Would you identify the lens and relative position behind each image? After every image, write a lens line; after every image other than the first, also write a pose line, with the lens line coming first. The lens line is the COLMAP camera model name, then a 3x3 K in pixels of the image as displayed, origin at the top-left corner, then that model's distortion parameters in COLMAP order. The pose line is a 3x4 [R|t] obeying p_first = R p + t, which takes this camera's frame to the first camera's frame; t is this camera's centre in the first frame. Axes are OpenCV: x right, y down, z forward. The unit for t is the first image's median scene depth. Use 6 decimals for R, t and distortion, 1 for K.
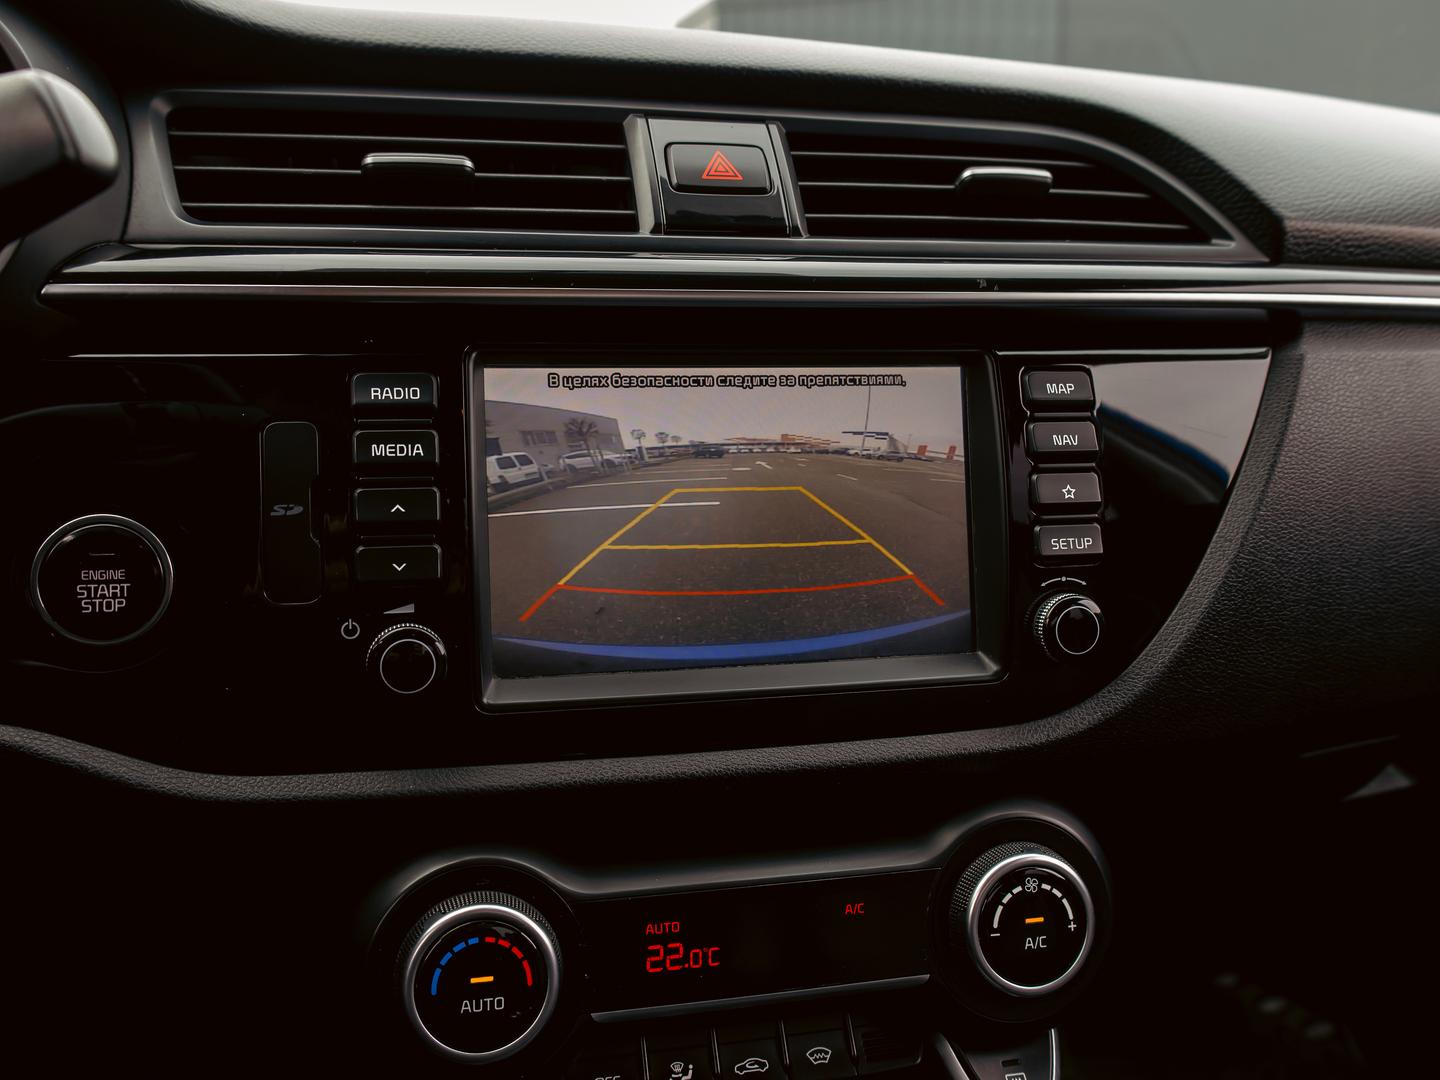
lens RADIAL K [[1337.9, 0, 720.3], [0, 1337.9, 504.4], [0, 0, 1]] dist [0.000057, 0.000000]
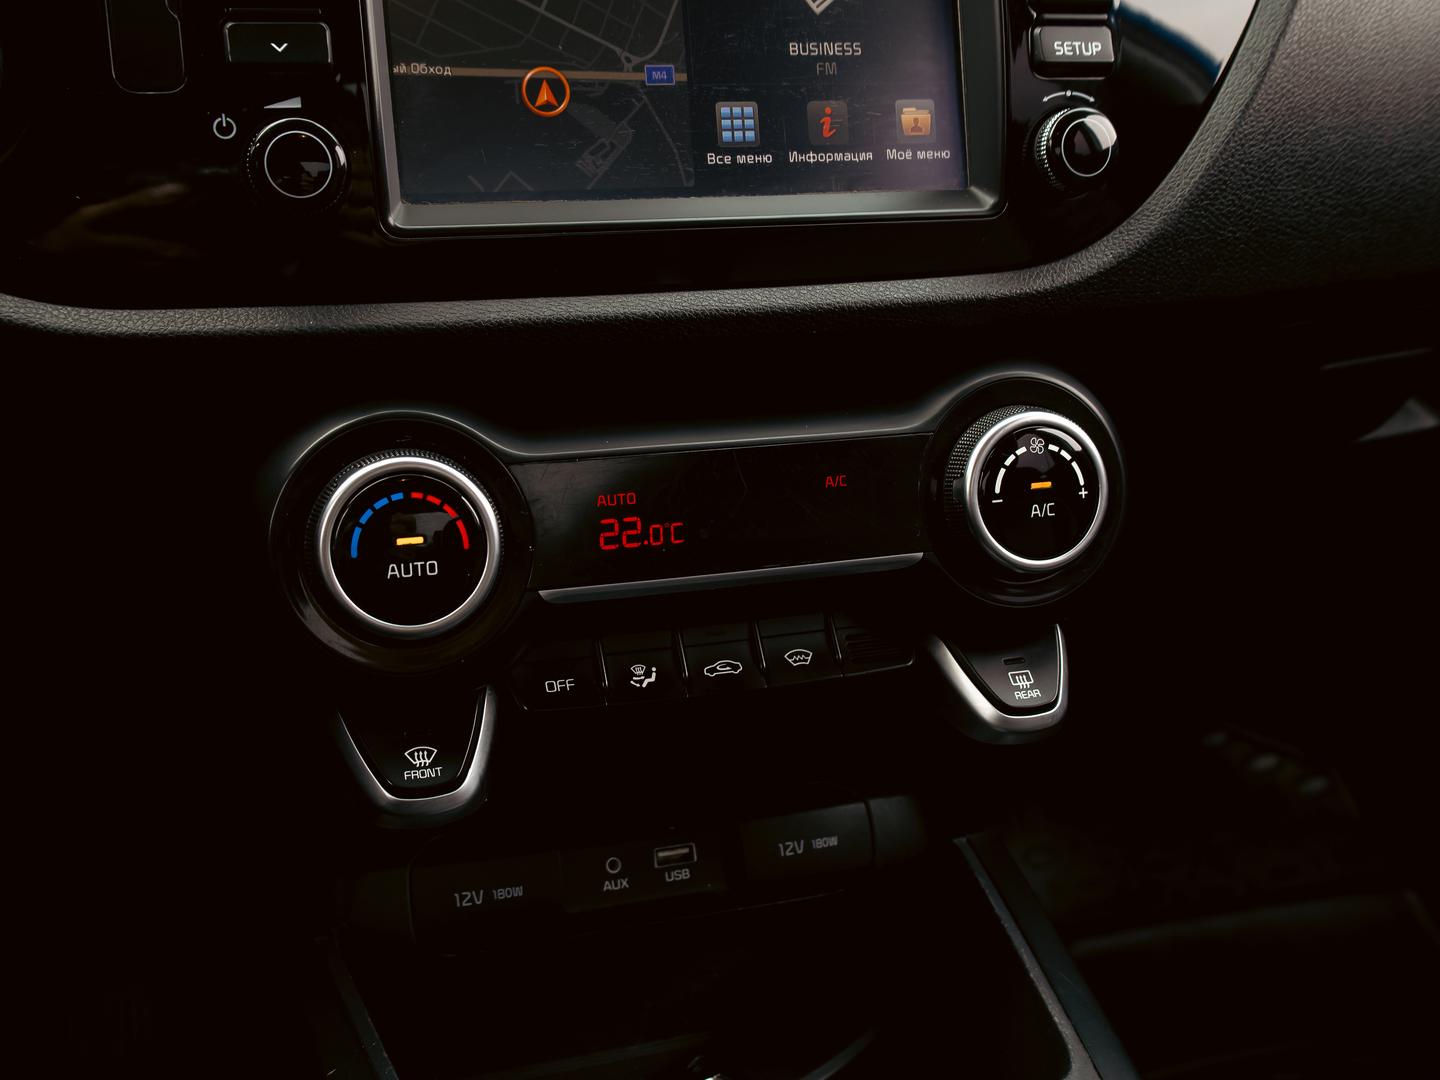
lens RADIAL K [[1510.0, 0, 707.9], [0, 1510.0, 535.8], [0, 0, 1]] dist [0.000178, 0.000000]
pose [[0.997835, -0.041138, 0.051316, -0.034000], [0.035286, 0.993289, 0.110141, 0.226869], [-0.055502, -0.108092, 0.992590, 0.030065]]
